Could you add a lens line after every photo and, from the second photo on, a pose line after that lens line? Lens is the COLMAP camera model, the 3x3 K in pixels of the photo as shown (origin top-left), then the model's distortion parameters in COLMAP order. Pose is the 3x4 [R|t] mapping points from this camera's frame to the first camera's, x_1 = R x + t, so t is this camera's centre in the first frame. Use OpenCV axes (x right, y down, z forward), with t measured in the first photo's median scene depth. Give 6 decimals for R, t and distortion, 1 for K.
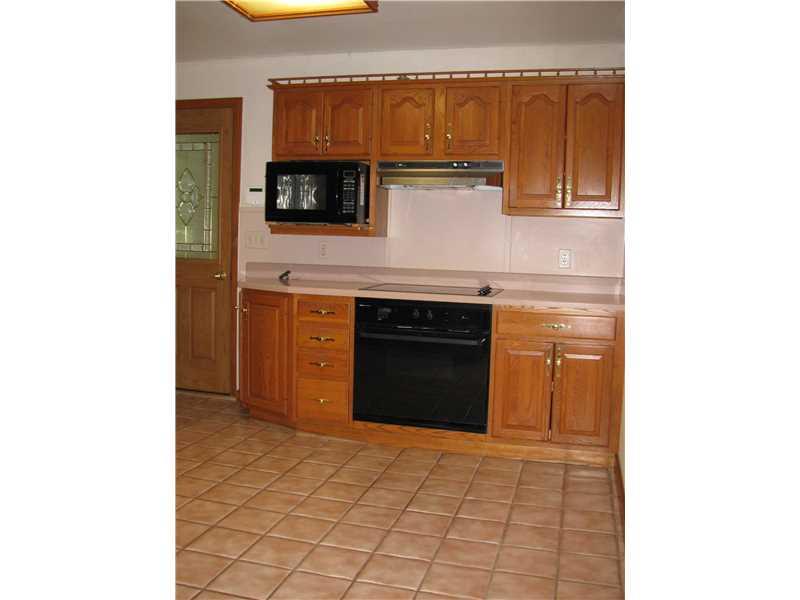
lens RADIAL K [[755.7, 0, 400.0], [0, 755.7, 300.0], [0, 0, 1]] dist [-0.257498, 0.002210]
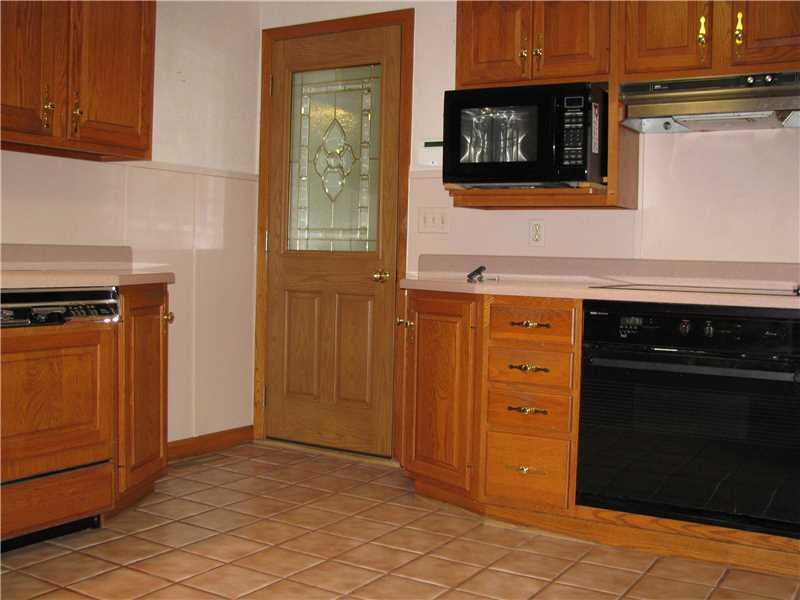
lens RADIAL K [[915.3, 0, 400.0], [0, 915.3, 300.0], [0, 0, 1]] dist [-0.212207, 0.255582]
pose [[0.960048, 0.005080, -0.279791, 0.003357], [-0.024722, 0.997466, -0.066718, 0.047556], [0.278743, 0.070970, 0.957740, 0.252375]]
